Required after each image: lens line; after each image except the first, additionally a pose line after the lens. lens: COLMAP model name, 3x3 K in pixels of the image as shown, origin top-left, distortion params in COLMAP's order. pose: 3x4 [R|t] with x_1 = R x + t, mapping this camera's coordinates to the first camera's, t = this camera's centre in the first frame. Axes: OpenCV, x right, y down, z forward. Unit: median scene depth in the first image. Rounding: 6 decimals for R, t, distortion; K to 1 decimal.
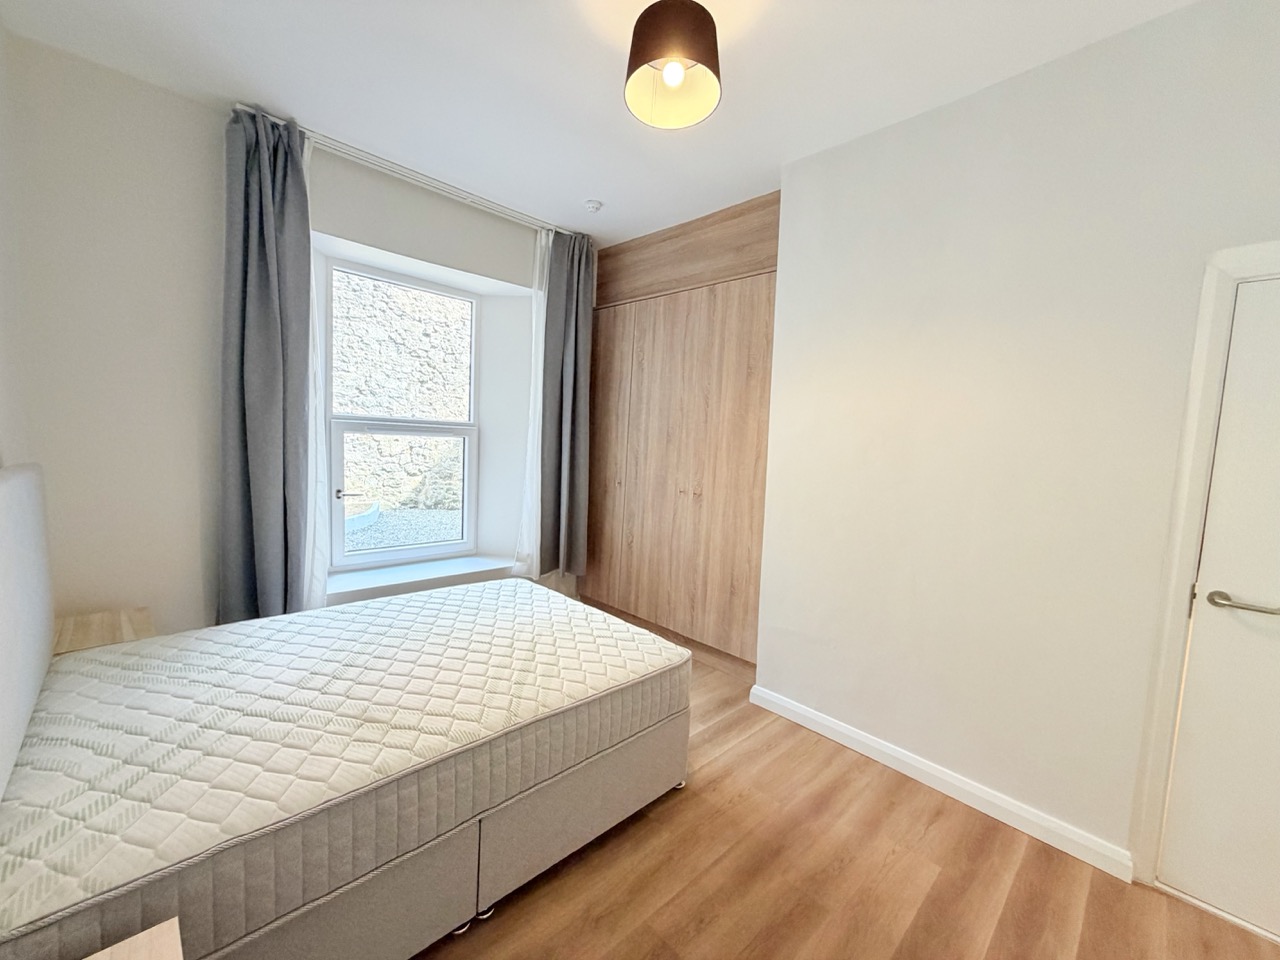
lens RADIAL K [[506.7, 0, 638.4], [0, 506.7, 484.3], [0, 0, 1]] dist [-0.000249, 0.000047]
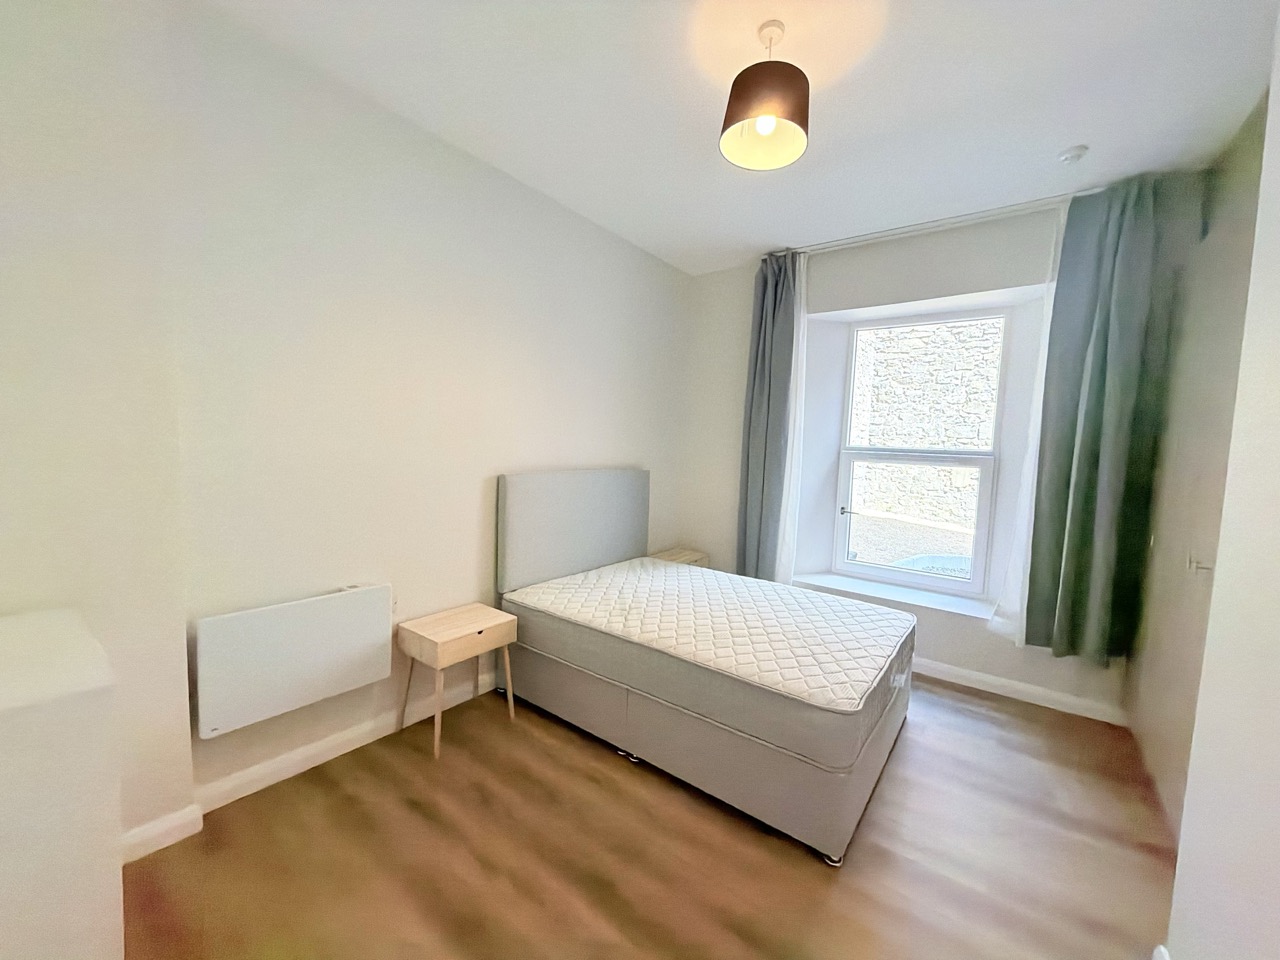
lens RADIAL K [[506.7, 0, 640.3], [0, 506.7, 486.3], [0, 0, 1]] dist [-0.000249, 0.000047]
pose [[0.164449, 0.045734, -0.985325, 0.828605], [-0.120244, 0.992404, 0.025995, -0.017719], [0.979029, 0.114204, 0.168699, 0.459172]]
